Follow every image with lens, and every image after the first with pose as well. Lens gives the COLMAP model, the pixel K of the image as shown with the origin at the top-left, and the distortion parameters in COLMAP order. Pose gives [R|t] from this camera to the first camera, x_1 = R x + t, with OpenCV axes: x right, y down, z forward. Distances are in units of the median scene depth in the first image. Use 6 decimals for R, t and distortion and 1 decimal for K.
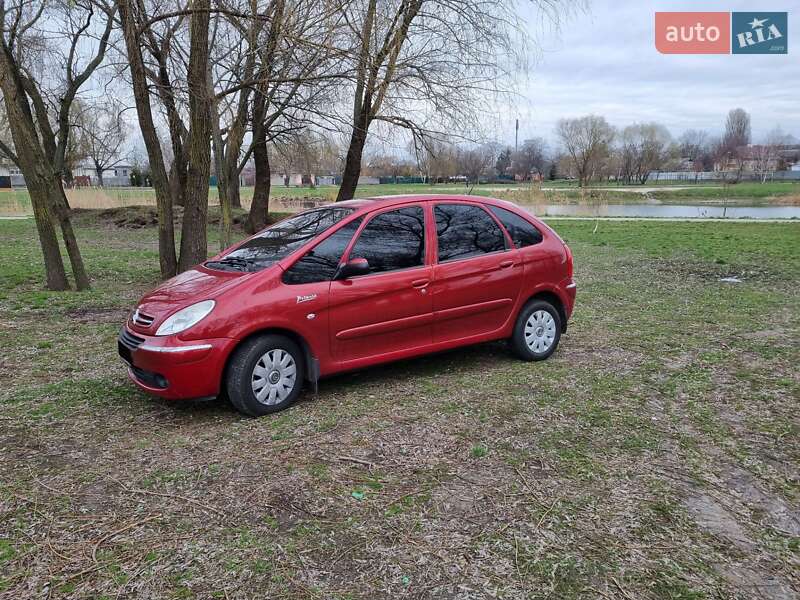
lens RADIAL K [[604.5, 0, 391.8], [0, 604.5, 300.5], [0, 0, 1]] dist [0.062443, -0.033897]
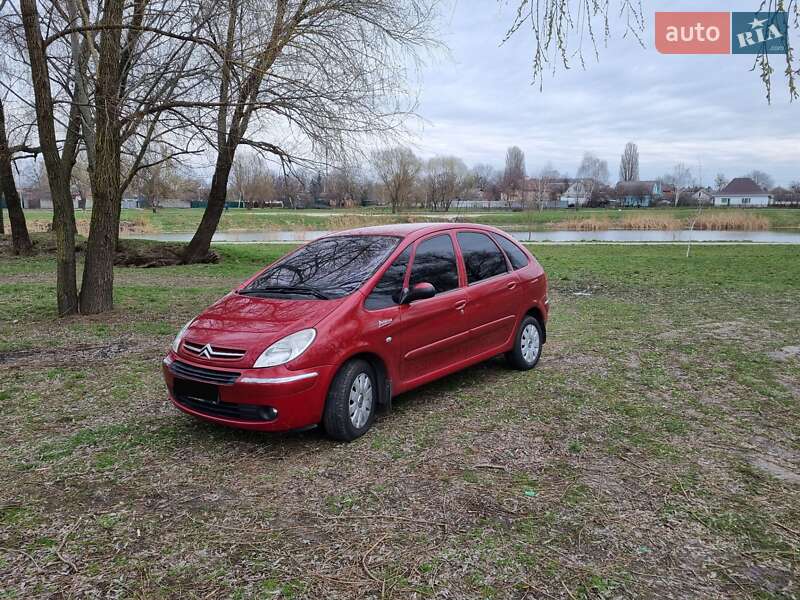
lens RADIAL K [[604.5, 0, 395.4], [0, 604.5, 303.0], [0, 0, 1]] dist [0.062443, -0.033897]
pose [[0.951083, -0.041548, 0.306130, -0.101840], [0.052498, 0.998239, -0.027618, -0.001766], [-0.304444, 0.042338, 0.951589, -0.000938]]
